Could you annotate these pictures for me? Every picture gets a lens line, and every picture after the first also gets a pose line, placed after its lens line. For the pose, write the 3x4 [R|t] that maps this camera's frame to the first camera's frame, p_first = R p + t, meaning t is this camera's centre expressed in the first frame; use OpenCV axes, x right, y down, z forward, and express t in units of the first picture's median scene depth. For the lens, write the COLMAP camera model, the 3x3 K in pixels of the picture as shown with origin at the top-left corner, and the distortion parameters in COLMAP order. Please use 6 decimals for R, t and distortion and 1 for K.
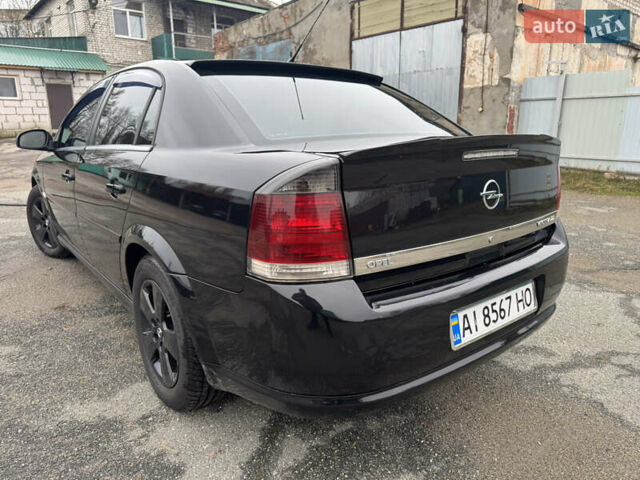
lens RADIAL K [[465.7, 0, 315.9], [0, 465.7, 239.2], [0, 0, 1]] dist [0.038662, -0.038996]
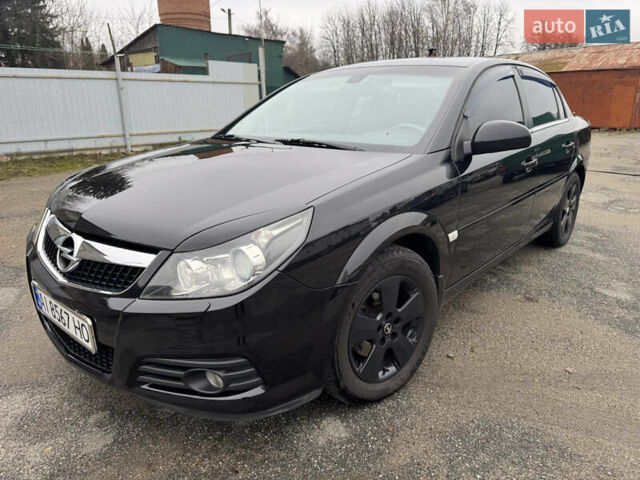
lens RADIAL K [[465.7, 0, 320.4], [0, 465.7, 241.3], [0, 0, 1]] dist [0.038662, -0.038996]
pose [[-0.215510, -0.281066, 0.935178, -0.420896], [0.240282, 0.912973, 0.329765, -0.130569], [-0.946478, 0.295774, -0.129220, 0.510623]]
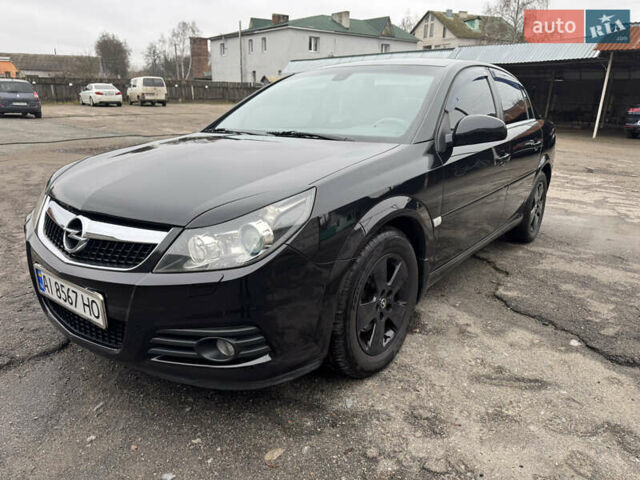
lens RADIAL K [[465.7, 0, 320.6], [0, 465.7, 240.5], [0, 0, 1]] dist [0.038662, -0.038996]
pose [[-0.277295, -0.265533, 0.923363, -0.433268], [0.225280, 0.916290, 0.331152, -0.127421], [-0.934000, 0.299842, -0.194263, 0.527929]]
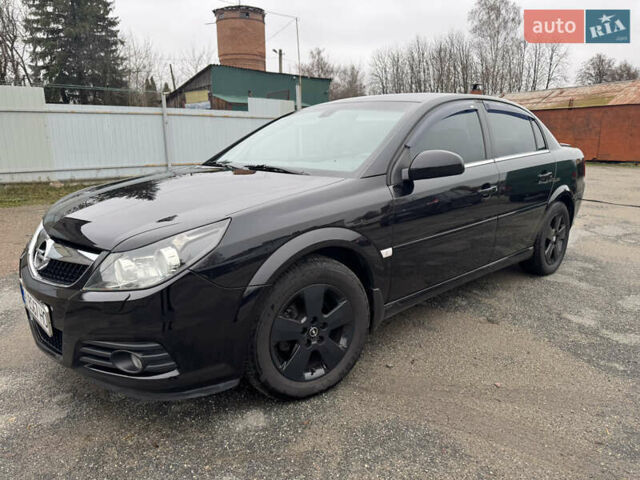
lens RADIAL K [[465.7, 0, 321.3], [0, 465.7, 237.3], [0, 0, 1]] dist [0.038662, -0.038996]
pose [[-0.108283, -0.213417, 0.970942, -0.460327], [0.243337, 0.941284, 0.234036, -0.115946], [-0.963879, 0.261608, -0.049993, 0.459816]]
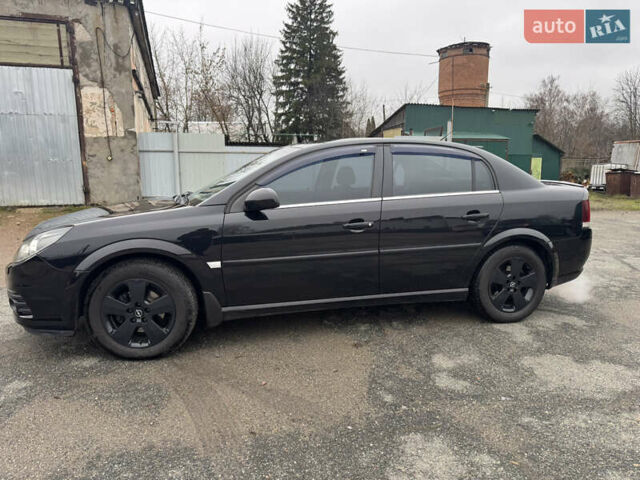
lens RADIAL K [[465.7, 0, 323.7], [0, 465.7, 240.8], [0, 0, 1]] dist [0.038662, -0.038996]
pose [[0.365629, -0.142903, 0.919725, -0.492704], [0.223825, 0.972646, 0.062146, -0.056508], [-0.903448, 0.183135, 0.387613, 0.199998]]
